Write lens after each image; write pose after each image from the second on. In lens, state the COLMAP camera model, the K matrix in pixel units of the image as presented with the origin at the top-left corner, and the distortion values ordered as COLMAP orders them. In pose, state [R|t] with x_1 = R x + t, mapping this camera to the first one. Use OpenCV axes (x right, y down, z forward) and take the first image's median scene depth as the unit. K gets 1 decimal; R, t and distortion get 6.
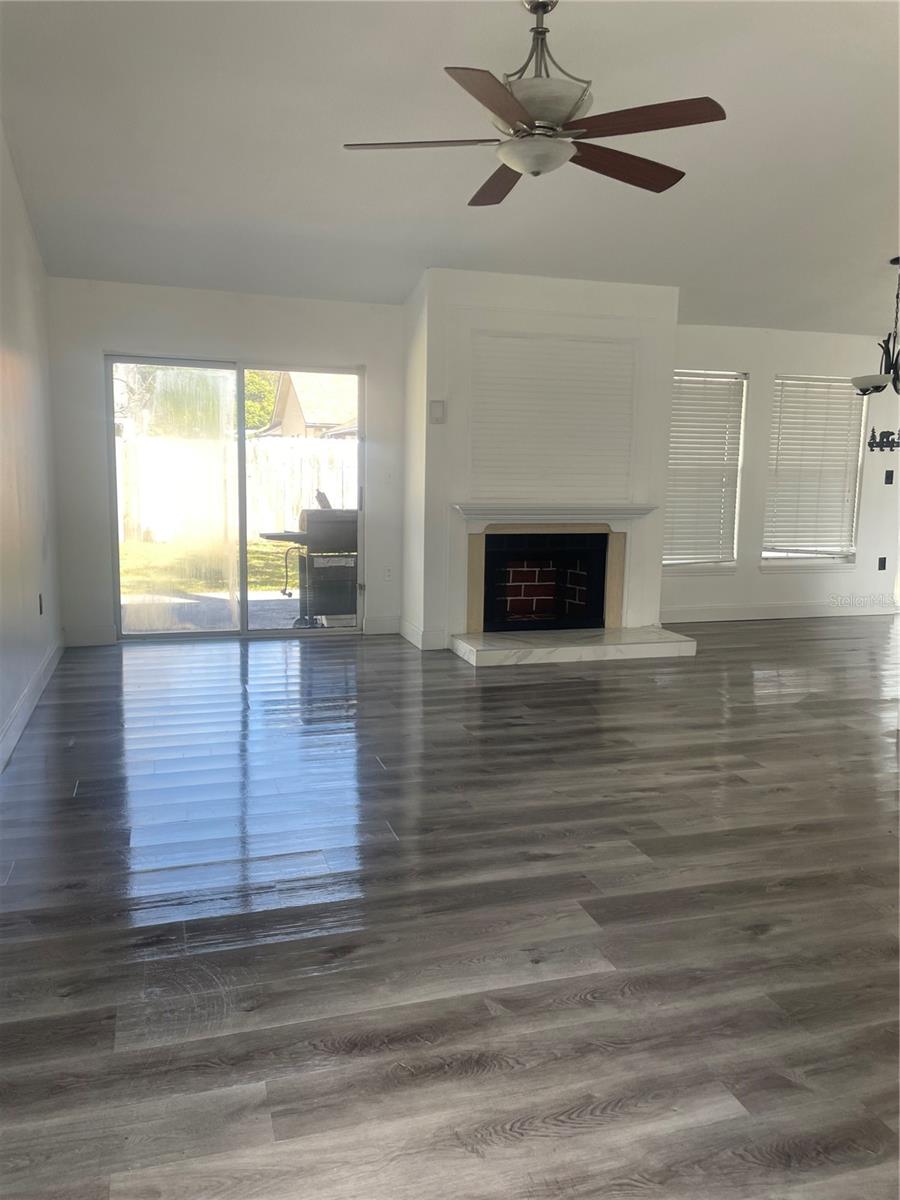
lens RADIAL K [[907.9, 0, 447.2], [0, 907.9, 600.9], [0, 0, 1]] dist [0.058485, -0.006462]
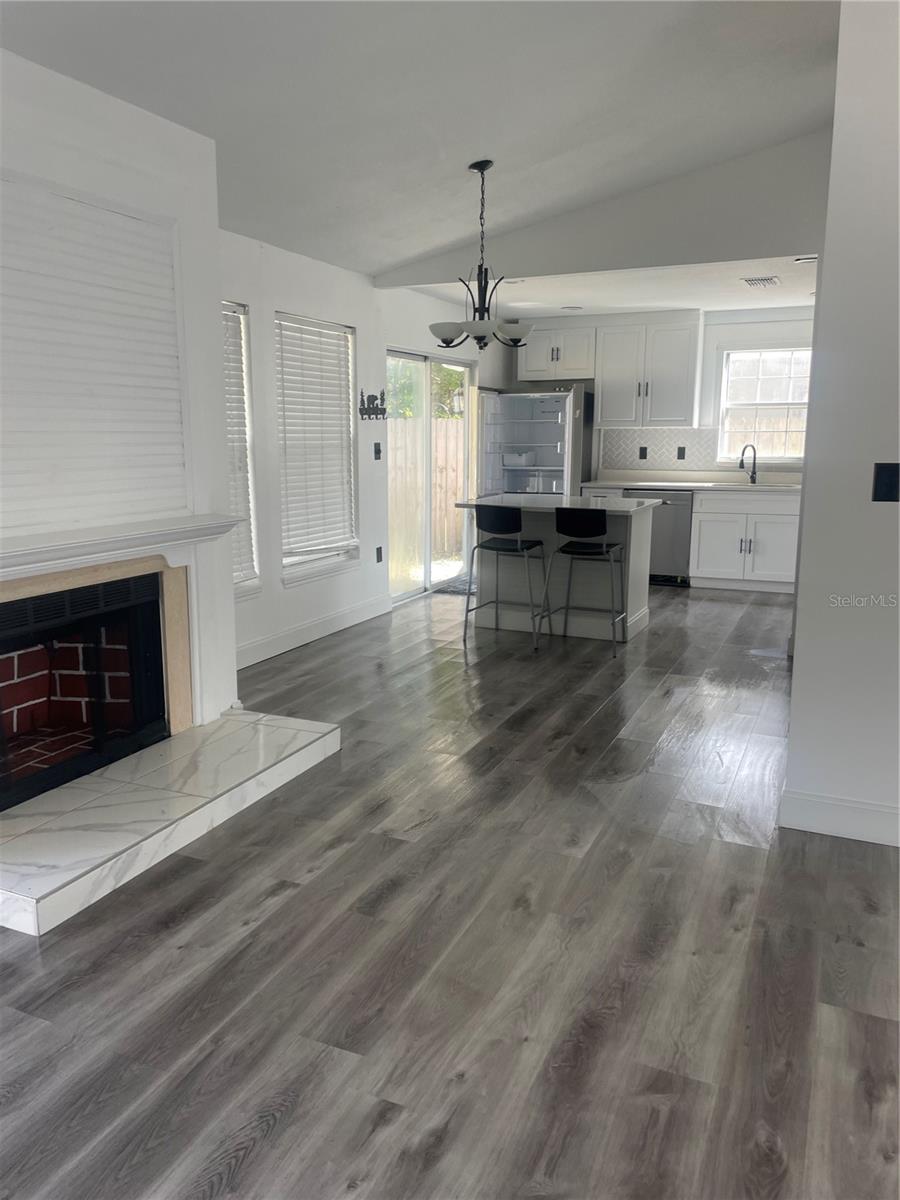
lens RADIAL K [[907.9, 0, 450.3], [0, 907.9, 598.0], [0, 0, 1]] dist [0.058485, -0.006462]
pose [[0.668759, -0.150318, 0.728125, -0.098312], [0.117925, 0.988396, 0.095740, -0.077584], [-0.734068, 0.021838, 0.678725, 0.415946]]
